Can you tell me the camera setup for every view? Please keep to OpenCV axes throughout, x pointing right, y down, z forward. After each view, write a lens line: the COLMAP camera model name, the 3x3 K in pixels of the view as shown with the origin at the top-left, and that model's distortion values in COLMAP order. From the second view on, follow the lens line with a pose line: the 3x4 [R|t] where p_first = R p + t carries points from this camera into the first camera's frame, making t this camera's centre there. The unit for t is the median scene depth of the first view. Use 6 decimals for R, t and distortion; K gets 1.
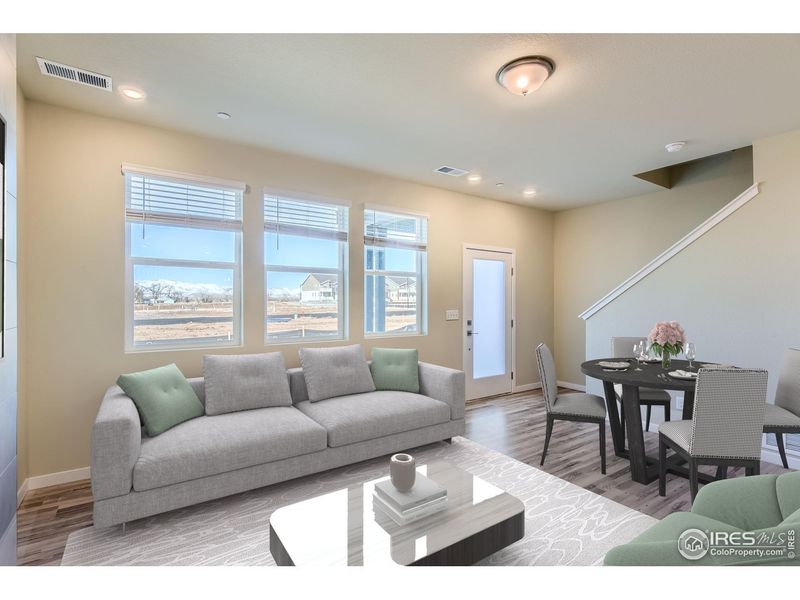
lens RADIAL K [[387.3, 0, 400.0], [0, 387.3, 300.0], [0, 0, 1]] dist [0.001385, 0.000156]
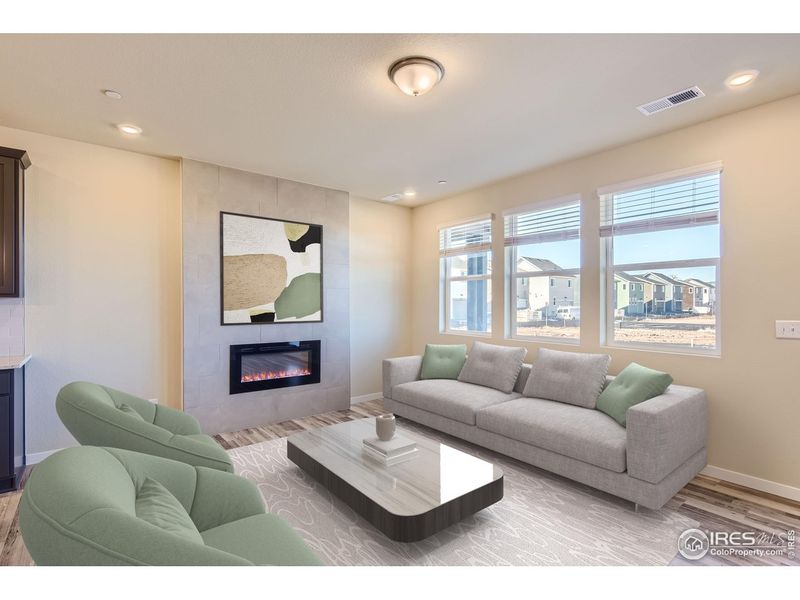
lens RADIAL K [[387.3, 0, 400.0], [0, 387.3, 300.0], [0, 0, 1]] dist [0.001385, 0.000156]
pose [[0.082336, -0.009295, -0.996561, 0.810658], [0.001716, 0.999956, -0.009185, 0.002724], [0.996603, -0.000953, 0.082348, 0.547479]]
